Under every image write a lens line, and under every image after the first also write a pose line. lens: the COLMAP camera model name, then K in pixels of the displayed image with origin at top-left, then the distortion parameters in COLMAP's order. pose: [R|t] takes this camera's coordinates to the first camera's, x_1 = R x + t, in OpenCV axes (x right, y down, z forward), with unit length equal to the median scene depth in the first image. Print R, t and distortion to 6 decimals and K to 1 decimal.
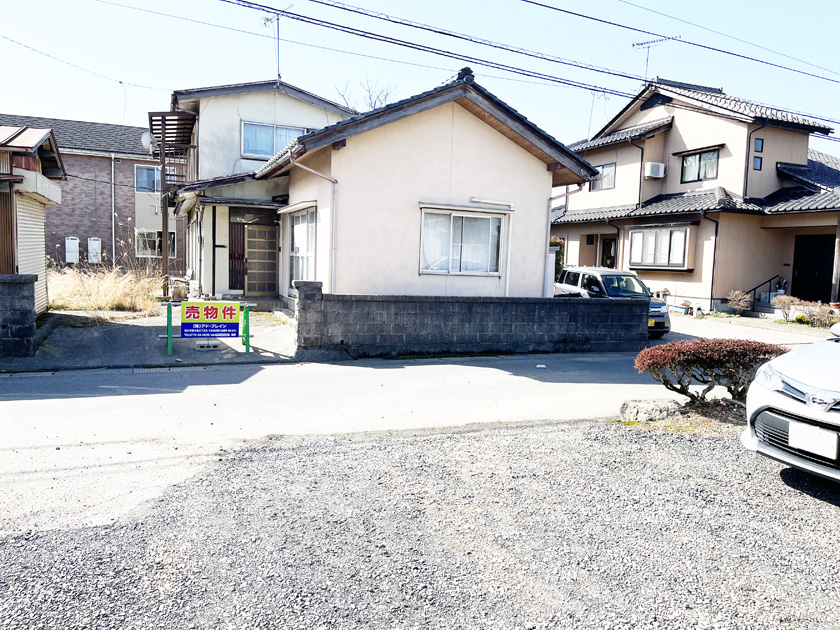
lens RADIAL K [[632.4, 0, 426.6], [0, 632.4, 315.1], [0, 0, 1]] dist [0.072328, -0.100623]
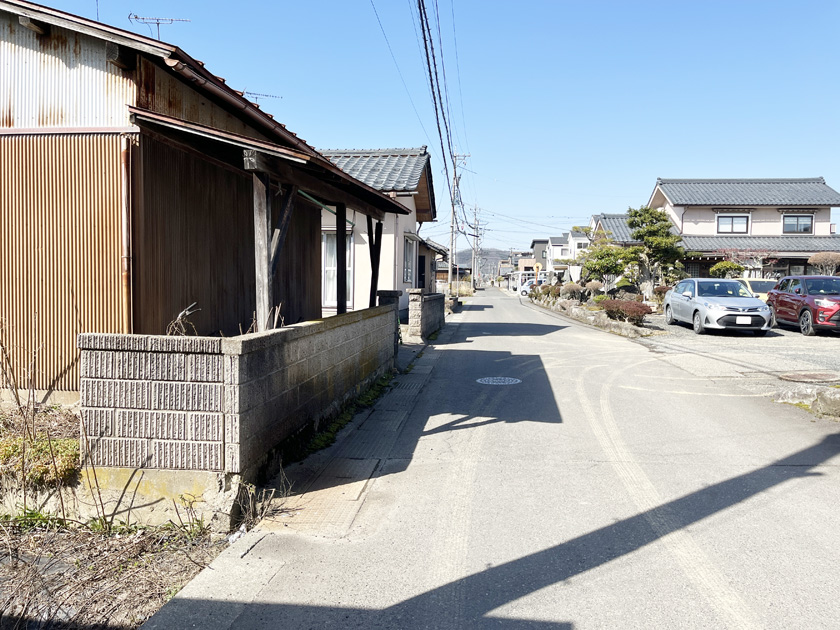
lens RADIAL K [[632.4, 0, 418.8], [0, 632.4, 306.3], [0, 0, 1]] dist [0.072328, -0.100623]
pose [[0.483448, -0.058530, 0.873414, -1.336270], [0.072403, 0.997017, 0.026737, -0.049659], [-0.872373, 0.050312, 0.486244, 0.304822]]
